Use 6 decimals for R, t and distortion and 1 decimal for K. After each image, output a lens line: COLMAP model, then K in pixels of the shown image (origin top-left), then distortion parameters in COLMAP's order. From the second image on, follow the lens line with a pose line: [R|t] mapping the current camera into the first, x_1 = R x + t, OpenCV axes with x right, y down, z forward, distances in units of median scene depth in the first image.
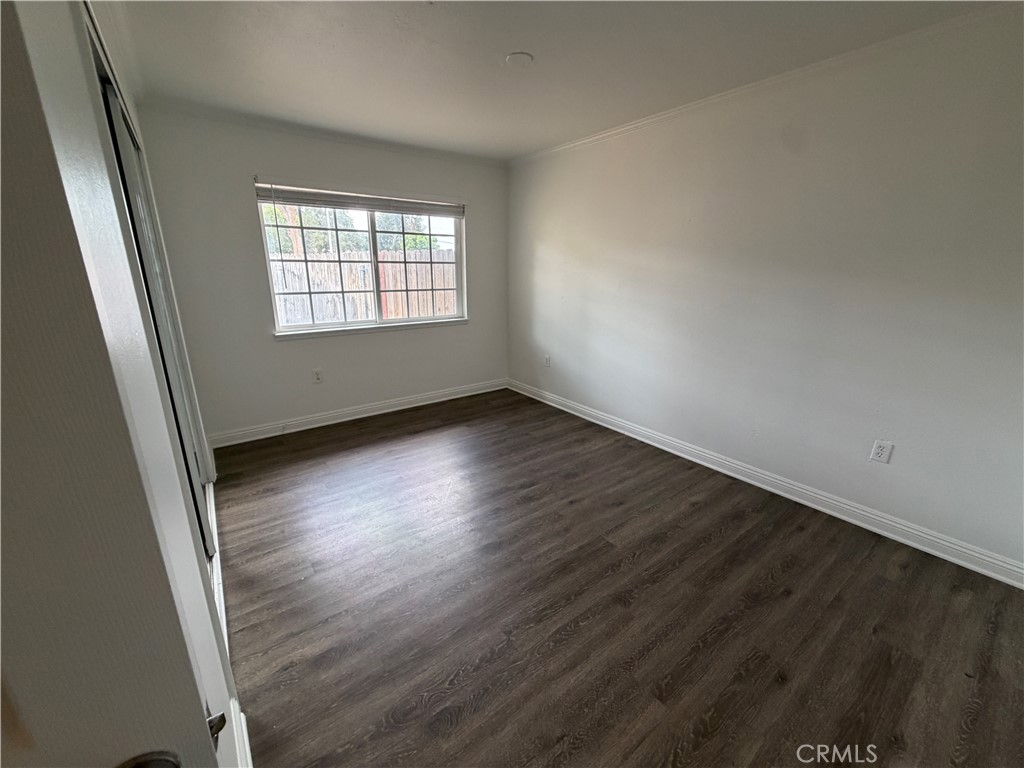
lens RADIAL K [[407.4, 0, 509.5], [0, 407.4, 384.4], [0, 0, 1]] dist [0.001653, 0.000246]
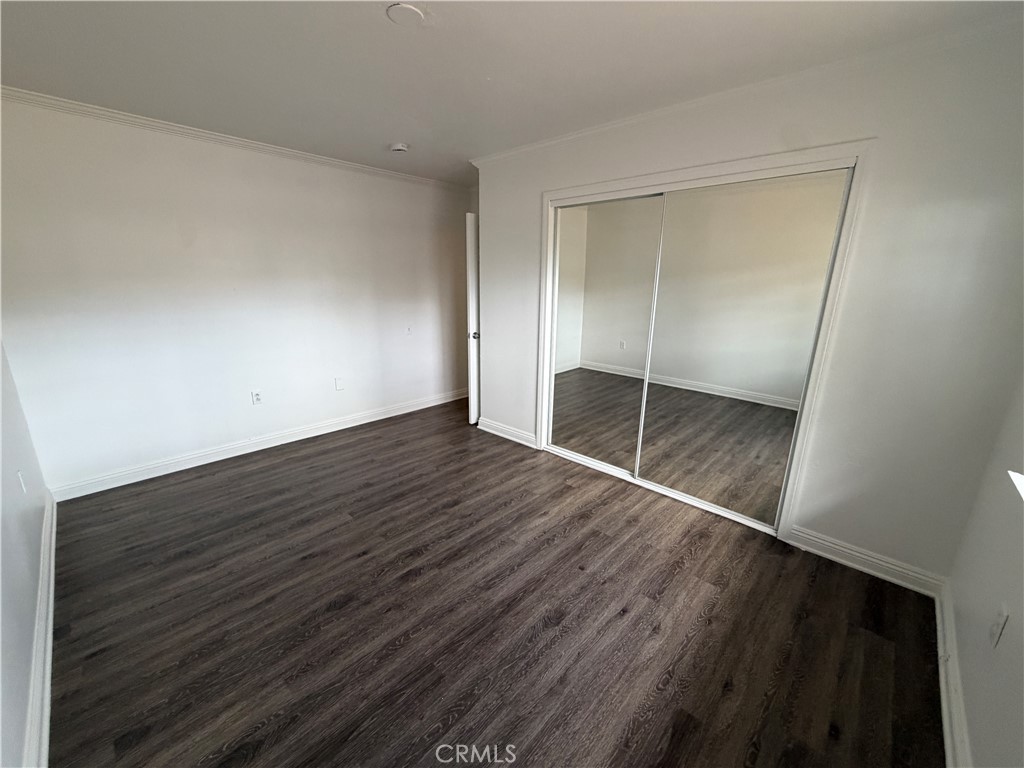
lens RADIAL K [[407.4, 0, 509.5], [0, 407.4, 384.4], [0, 0, 1]] dist [0.001653, 0.000246]
pose [[-0.985898, 0.022397, -0.165839, -0.018103], [-0.065264, 0.861069, 0.504282, -0.473081], [0.154094, 0.507994, -0.847465, 1.563981]]
